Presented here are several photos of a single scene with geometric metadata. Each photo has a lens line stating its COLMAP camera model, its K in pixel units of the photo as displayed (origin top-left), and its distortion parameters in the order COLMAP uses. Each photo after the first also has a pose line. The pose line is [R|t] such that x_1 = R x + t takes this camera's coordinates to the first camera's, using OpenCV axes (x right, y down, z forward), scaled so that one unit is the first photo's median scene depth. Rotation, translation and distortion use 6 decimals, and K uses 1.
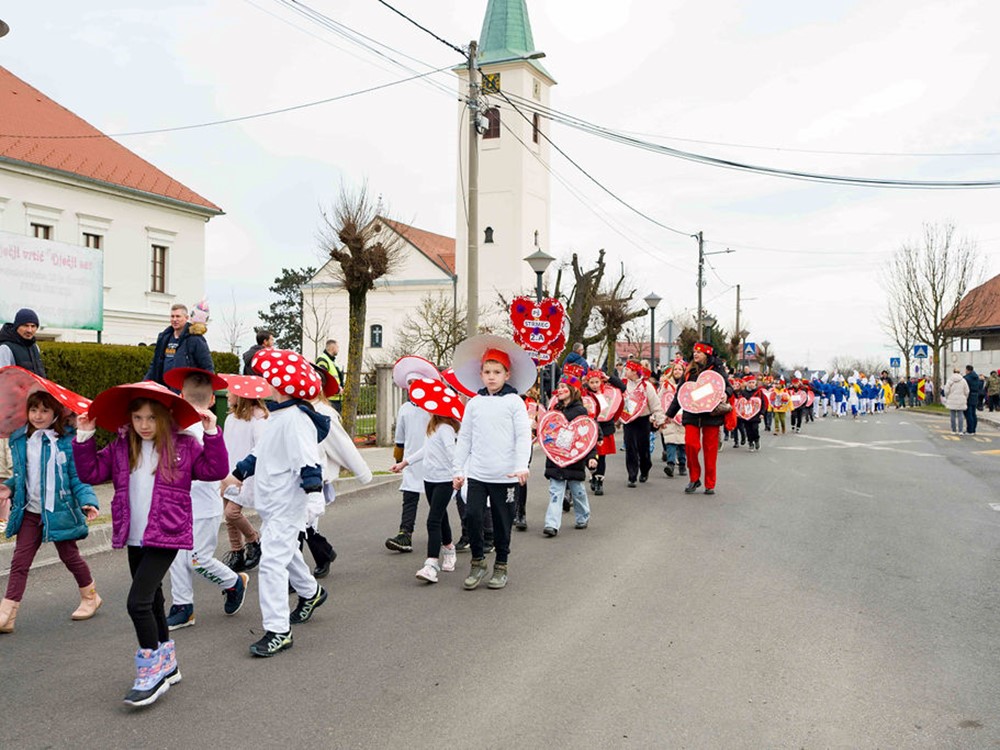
lens RADIAL K [[1051.1, 0, 502.4], [0, 1051.1, 377.5], [0, 0, 1]] dist [0.042343, -0.152238]
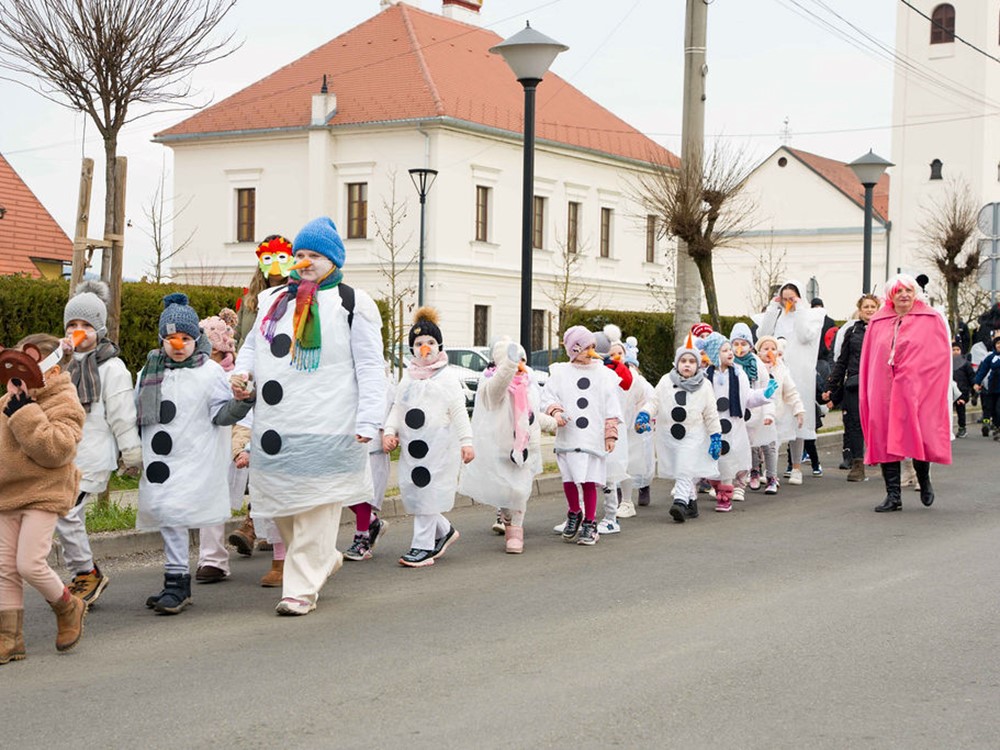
lens RADIAL K [[1742.8, 0, 500.8], [0, 1742.8, 369.7], [0, 0, 1]] dist [0.384506, -1.296616]
pose [[0.983825, 0.010935, -0.178801, -0.143501], [-0.009534, 0.999917, 0.008691, 0.005669], [0.178881, -0.006846, 0.983847, -0.540448]]
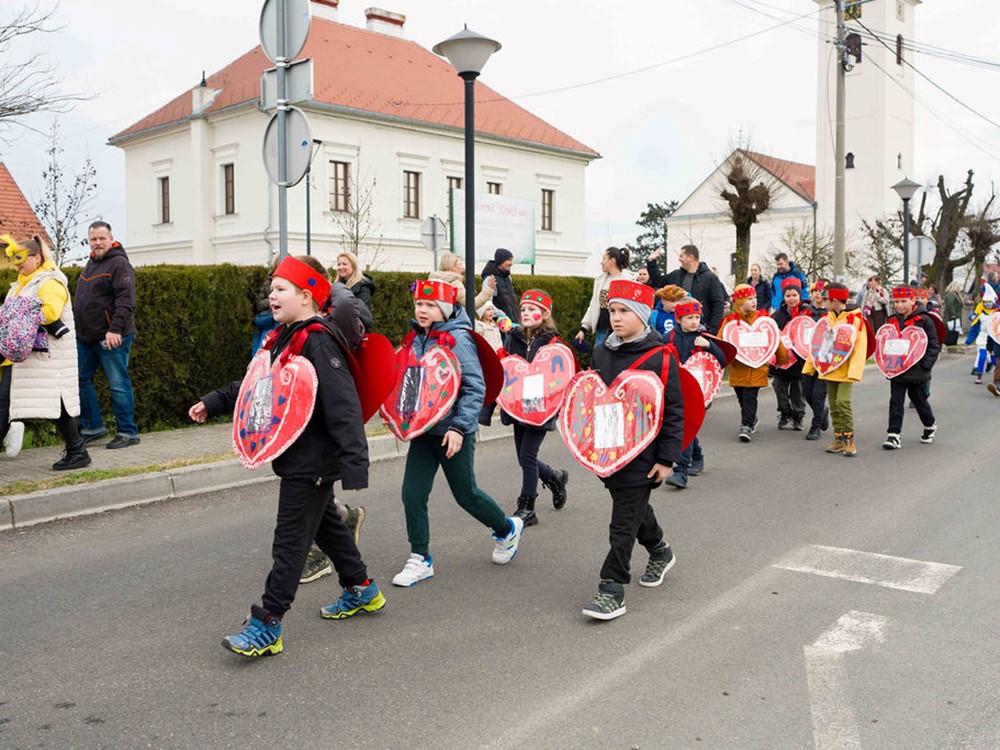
lens RADIAL K [[993.7, 0, 497.5], [0, 993.7, 374.5], [0, 0, 1]] dist [-0.014511, -0.067689]
pose [[0.939084, 0.010559, -0.343525, -0.003063], [0.013549, 0.997614, 0.067702, 0.001496], [0.343420, -0.068232, 0.936700, -0.036565]]
